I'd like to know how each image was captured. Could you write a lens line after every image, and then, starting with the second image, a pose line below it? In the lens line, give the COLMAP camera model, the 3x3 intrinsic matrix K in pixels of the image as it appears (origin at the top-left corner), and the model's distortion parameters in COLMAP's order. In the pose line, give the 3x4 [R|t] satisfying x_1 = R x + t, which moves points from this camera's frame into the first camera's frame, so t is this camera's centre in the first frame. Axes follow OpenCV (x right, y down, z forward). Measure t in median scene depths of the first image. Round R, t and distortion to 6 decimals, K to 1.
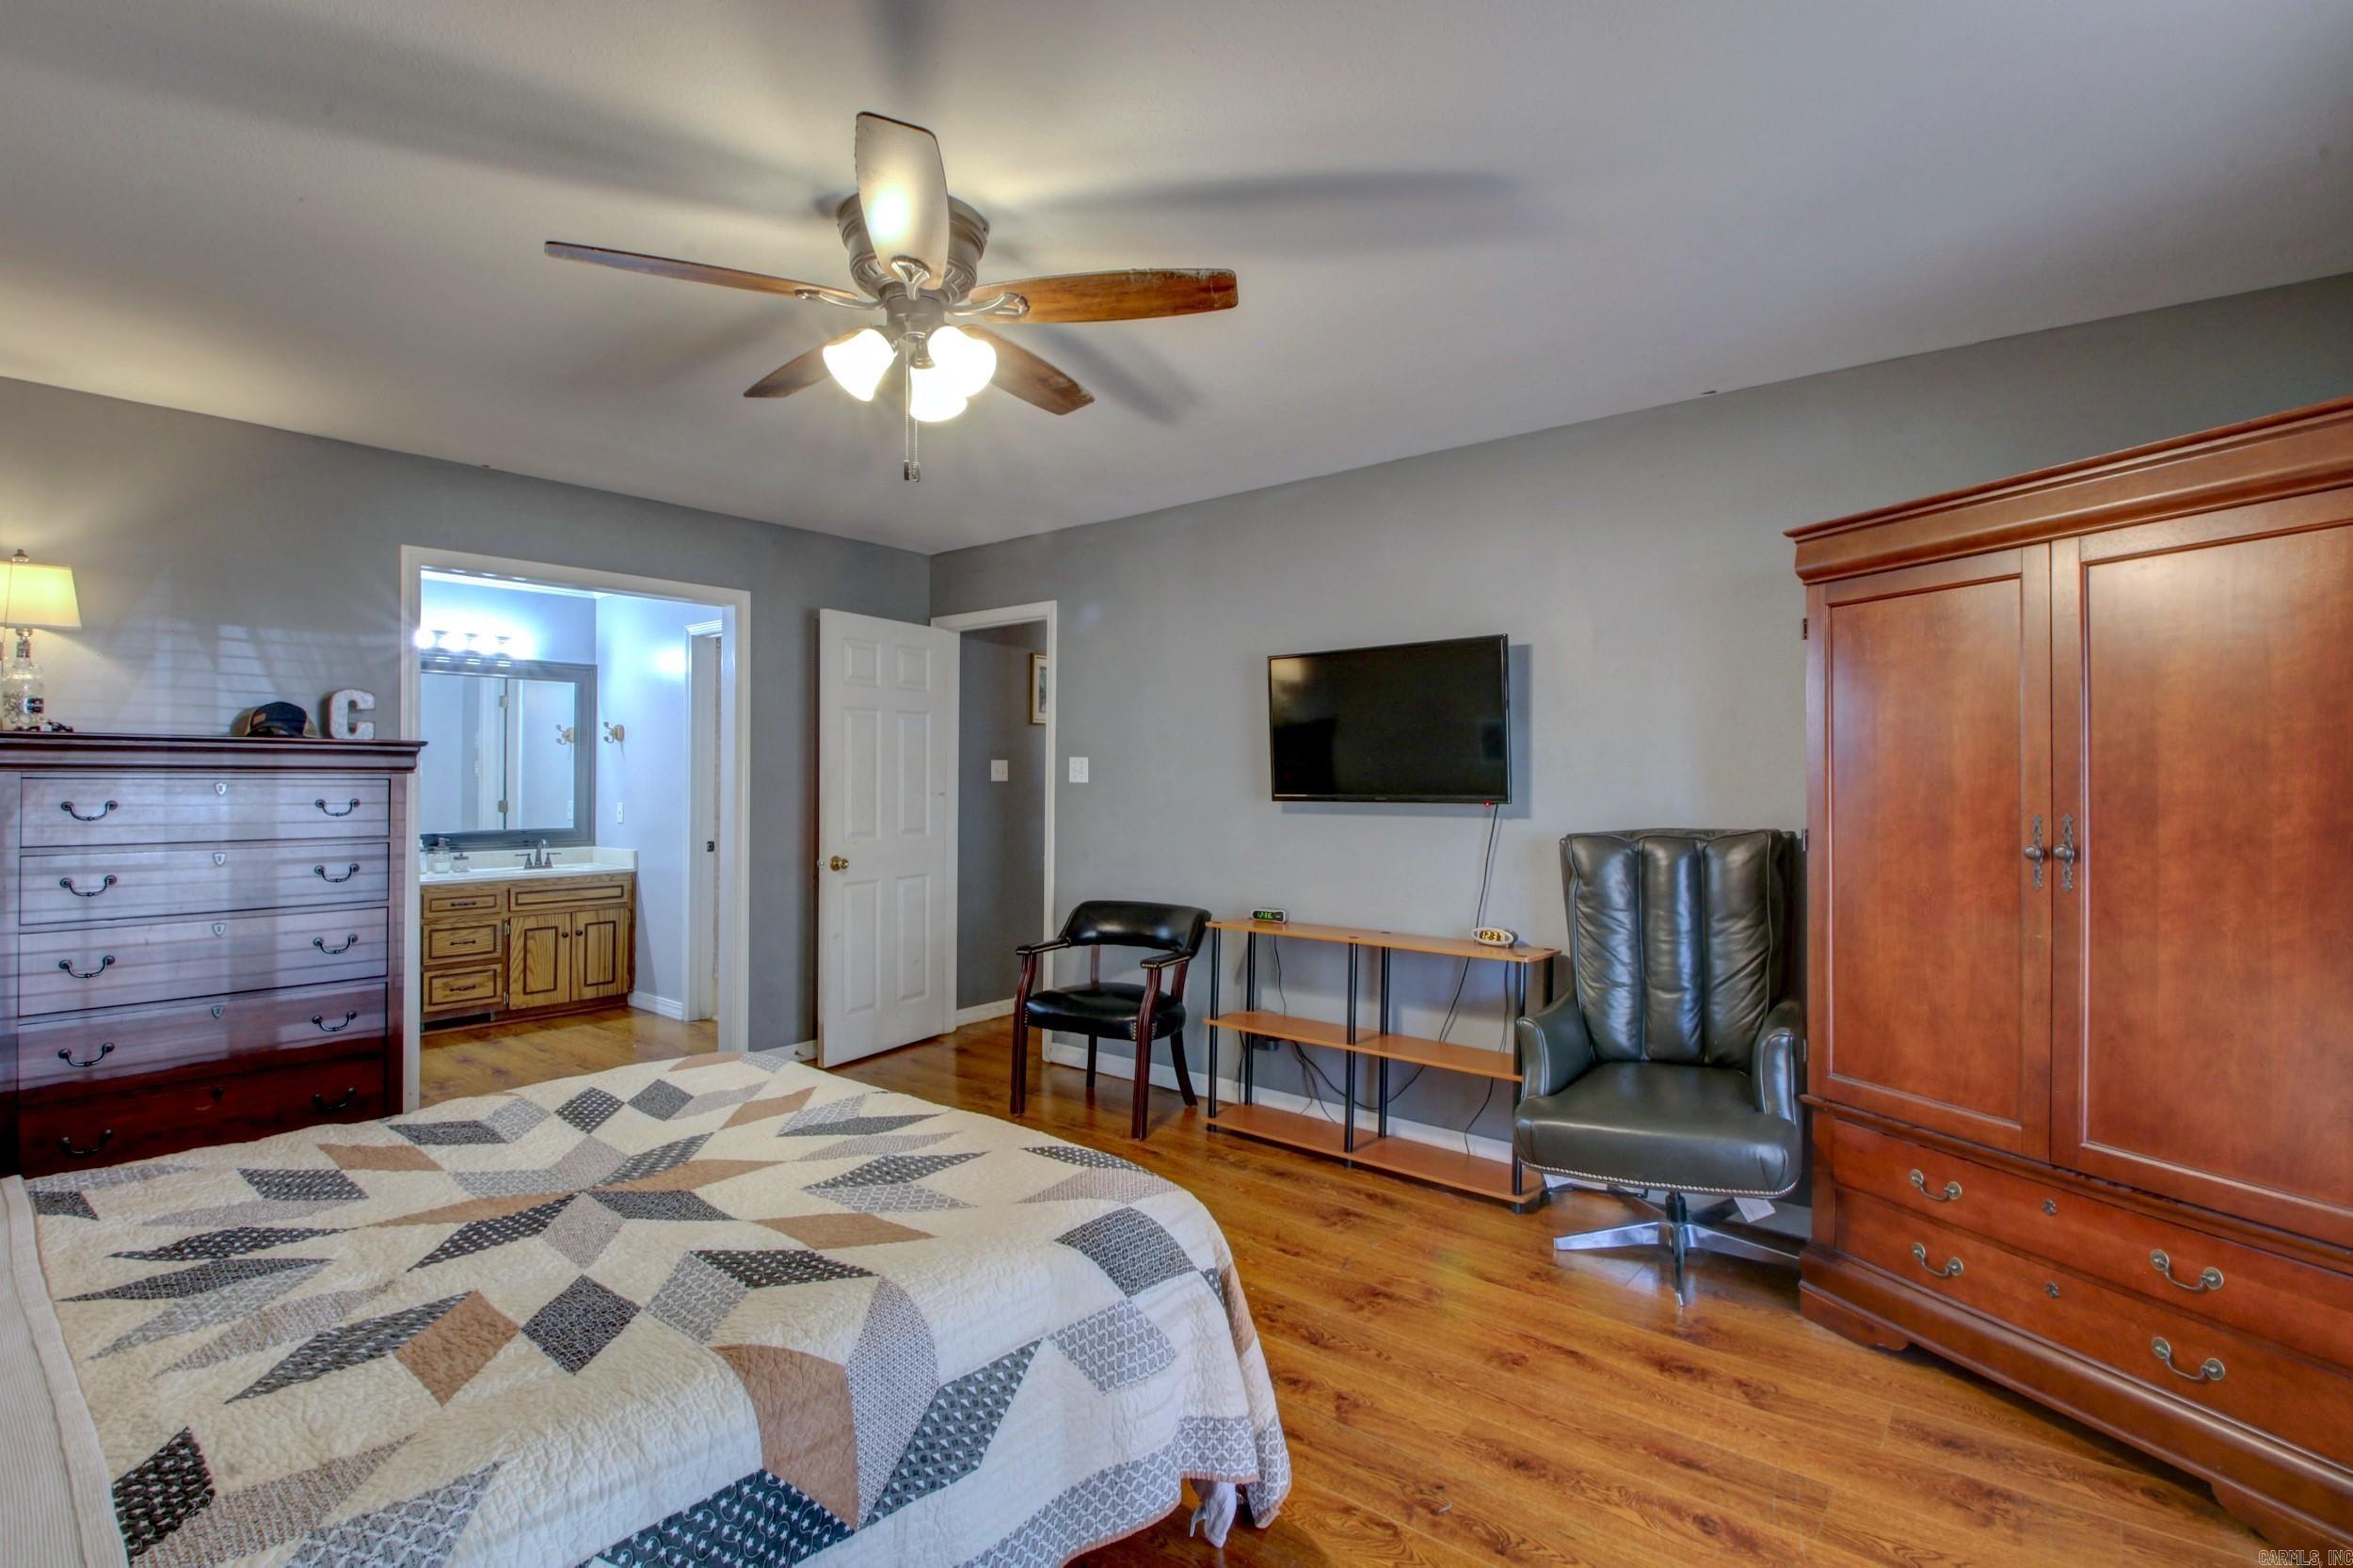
lens RADIAL K [[1097.0, 0, 1181.0], [0, 1097.0, 770.8], [0, 0, 1]] dist [0.012712, -0.024693]
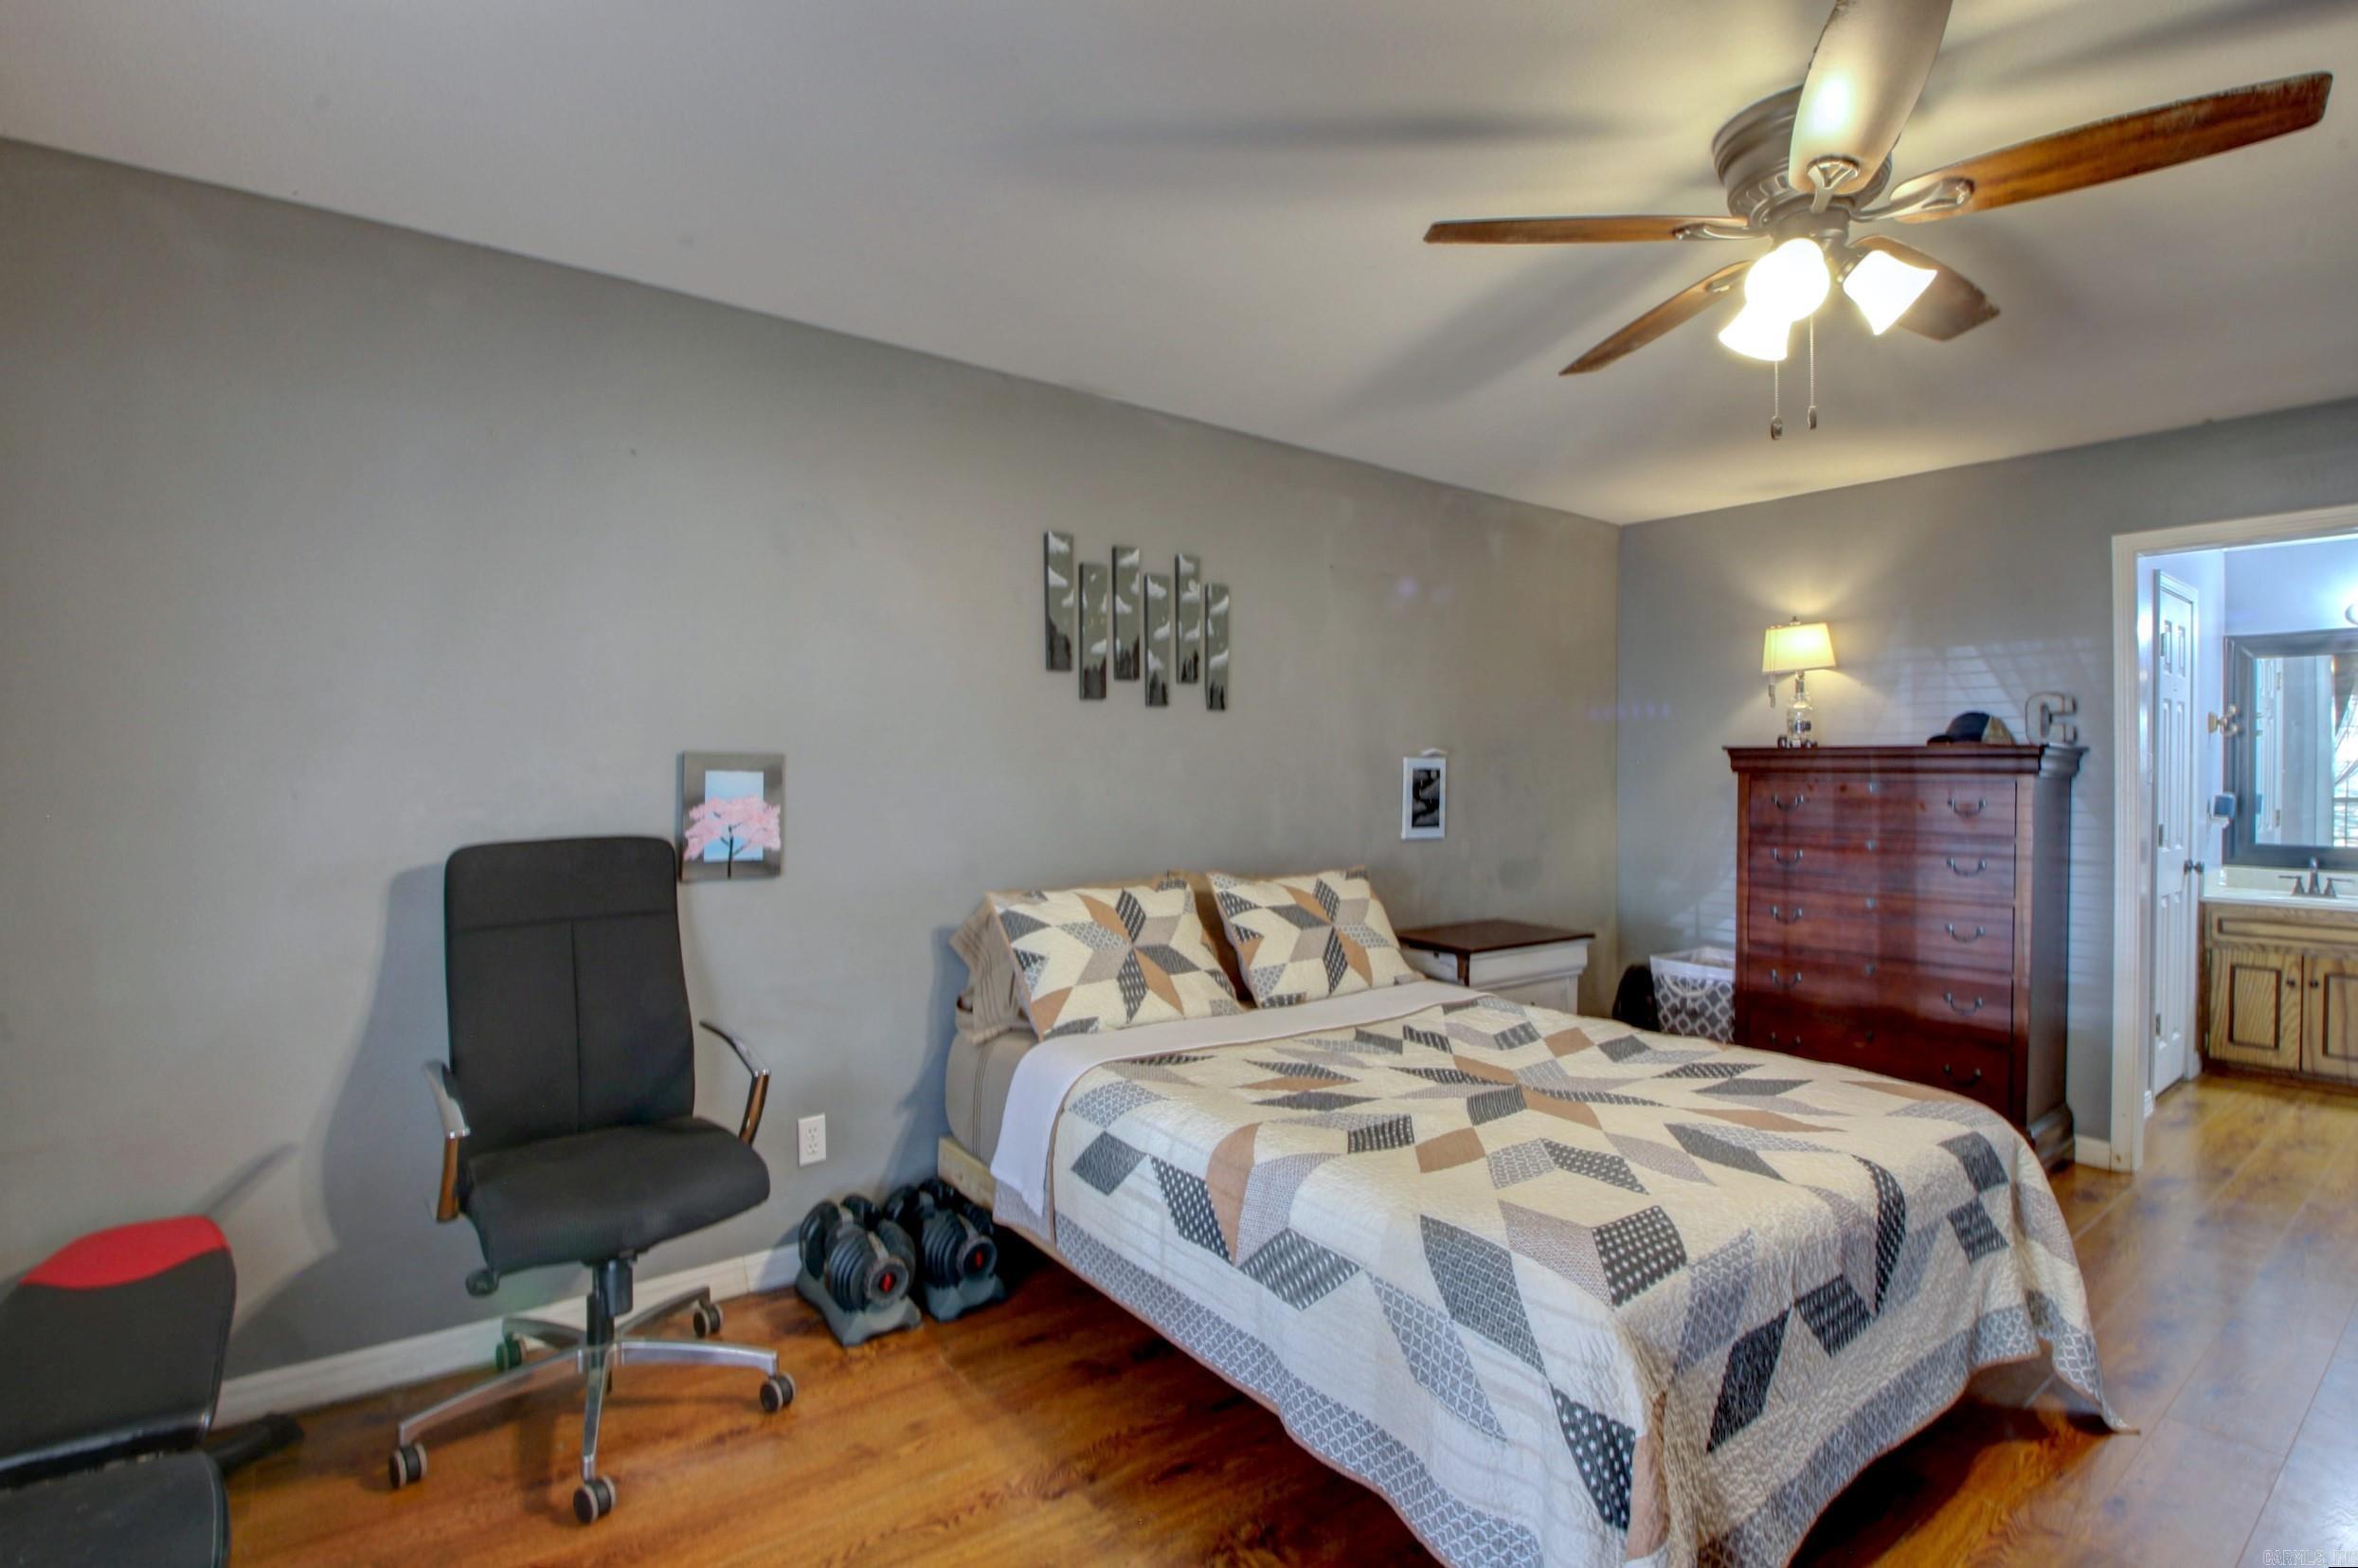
lens RADIAL K [[1099.4, 0, 1174.8], [0, 1099.4, 774.0], [0, 0, 1]] dist [0.012712, -0.024693]
pose [[-0.237329, 0.001790, -0.971428, 0.630618], [-0.000306, 0.999998, 0.001918, -0.001440], [0.971429, 0.000752, -0.237328, 0.659019]]
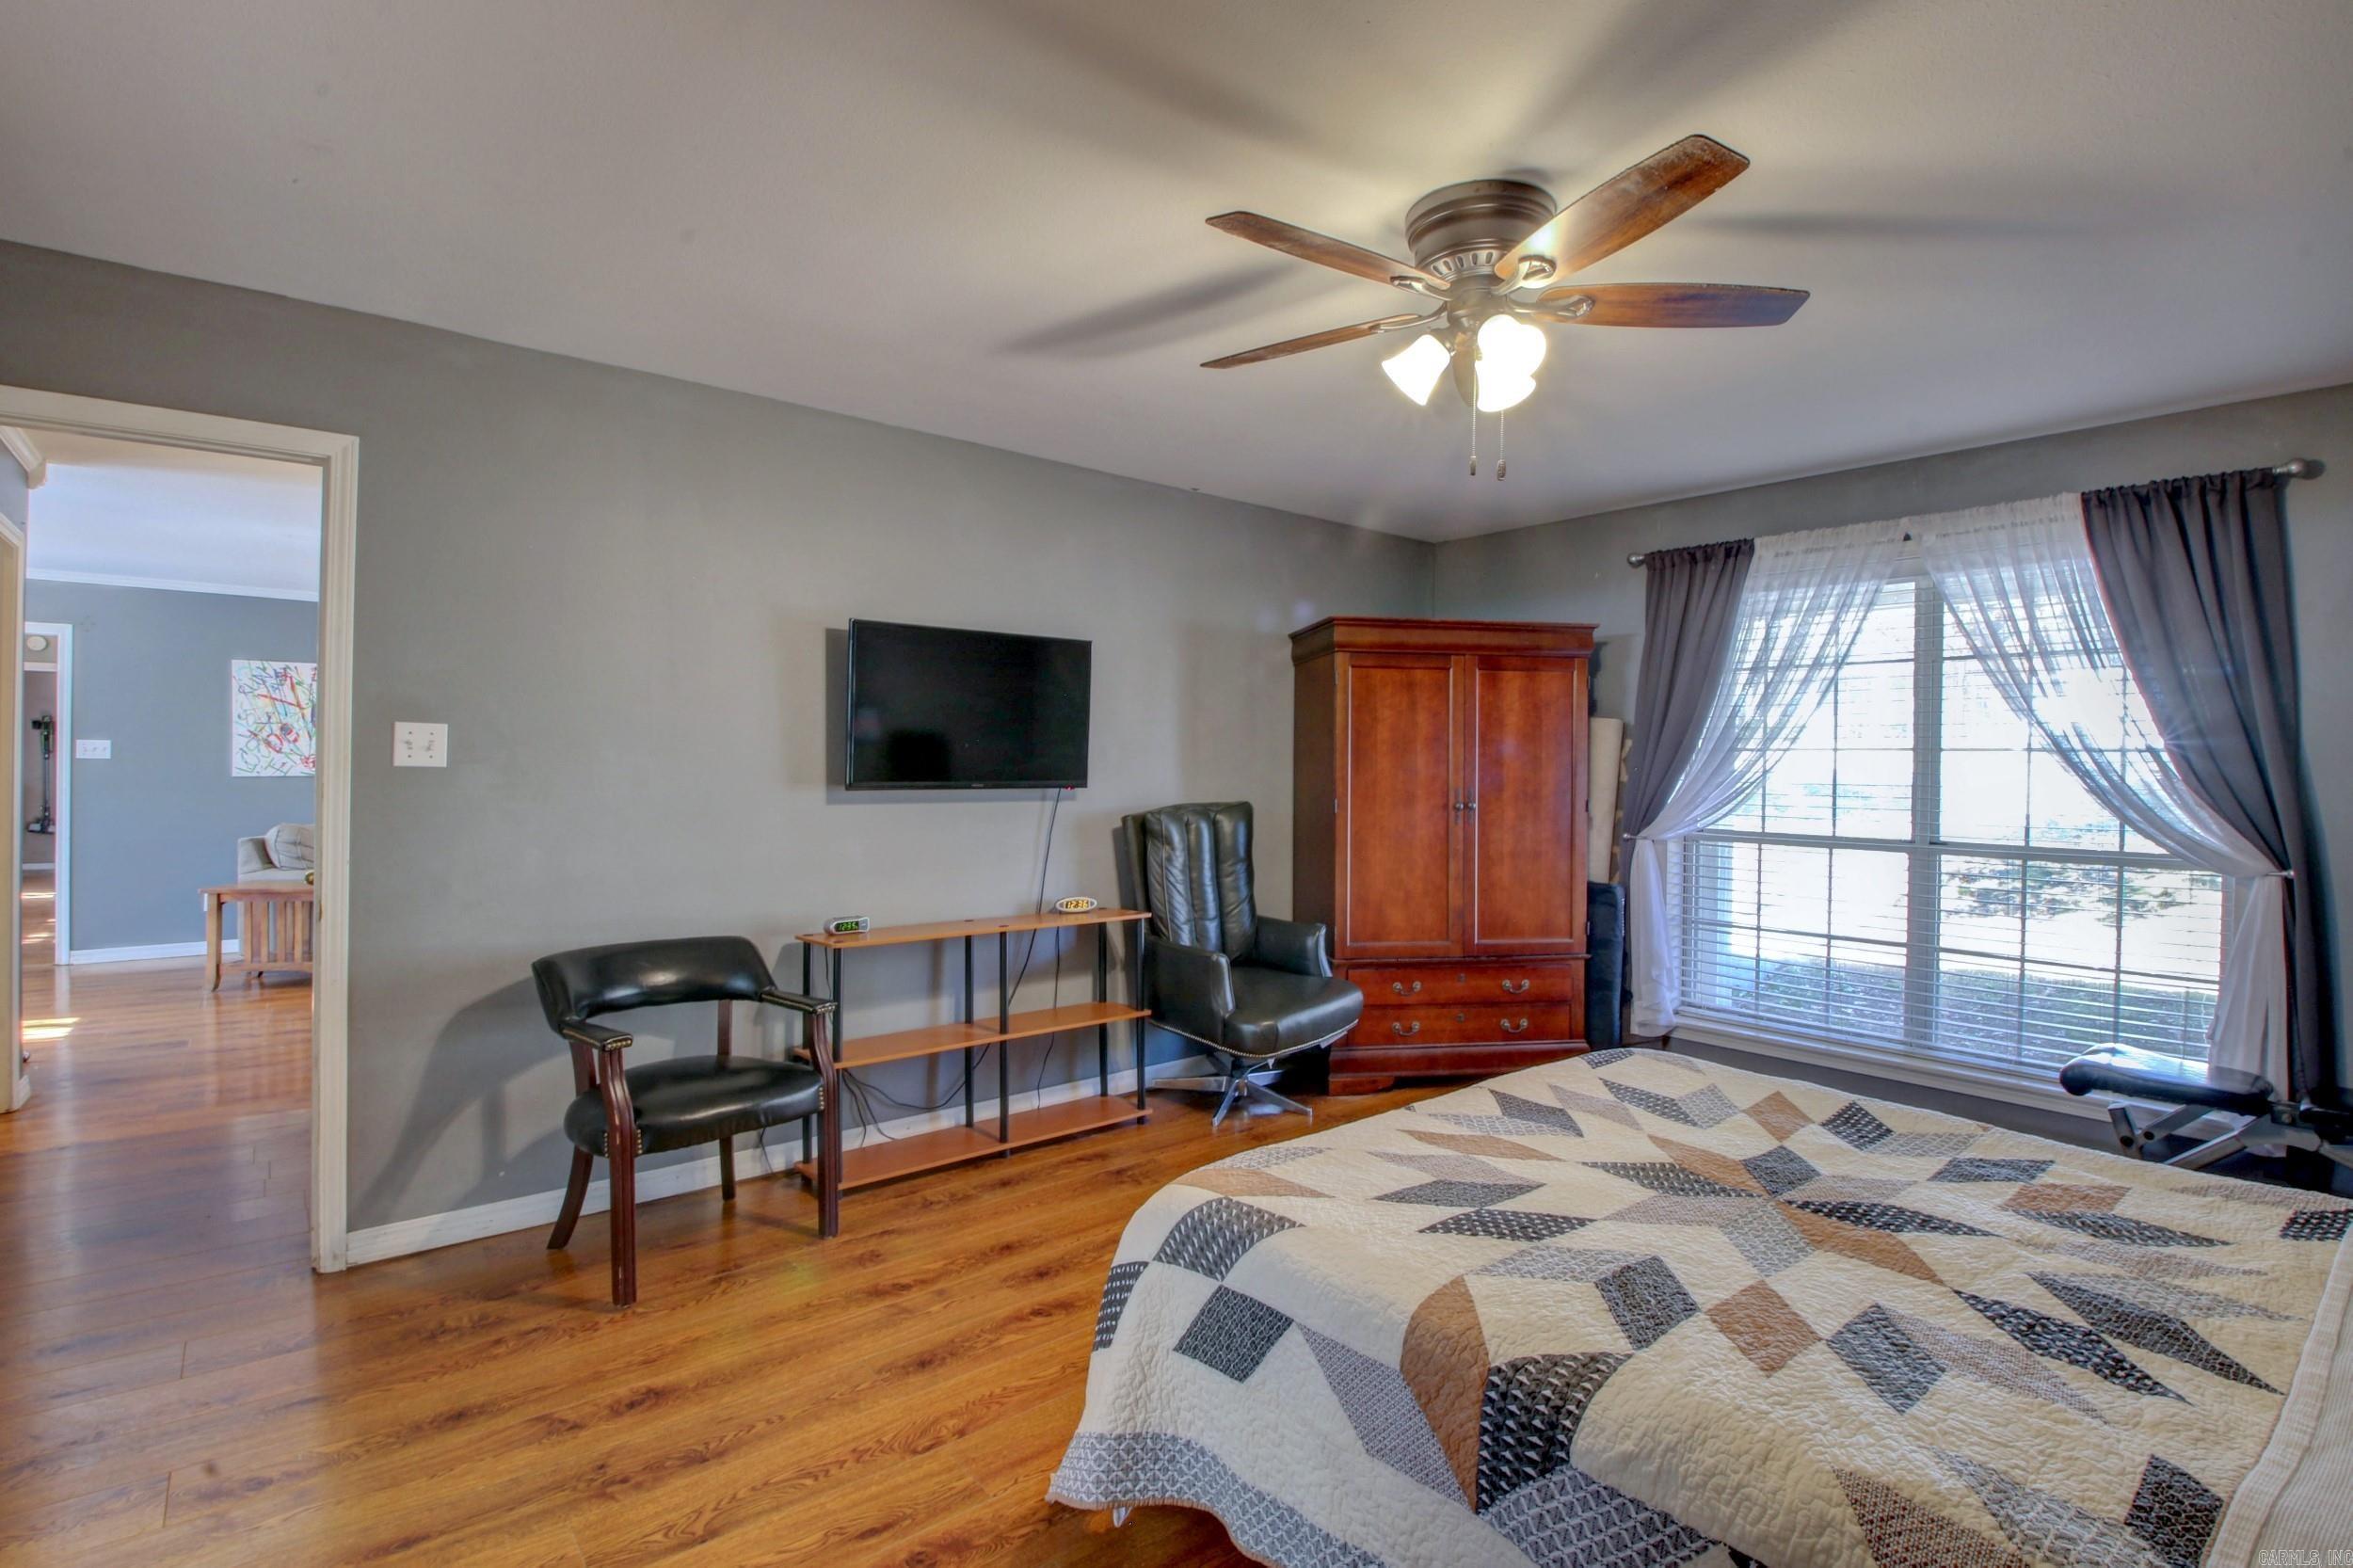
lens RADIAL K [[1097.0, 0, 1187.2], [0, 1097.0, 775.2], [0, 0, 1]] dist [0.012712, -0.024693]
pose [[0.193311, -0.005947, 0.981120, -1.161654], [-0.018305, 0.999786, 0.009667, 0.004757], [-0.980967, -0.019828, 0.193161, 0.965243]]
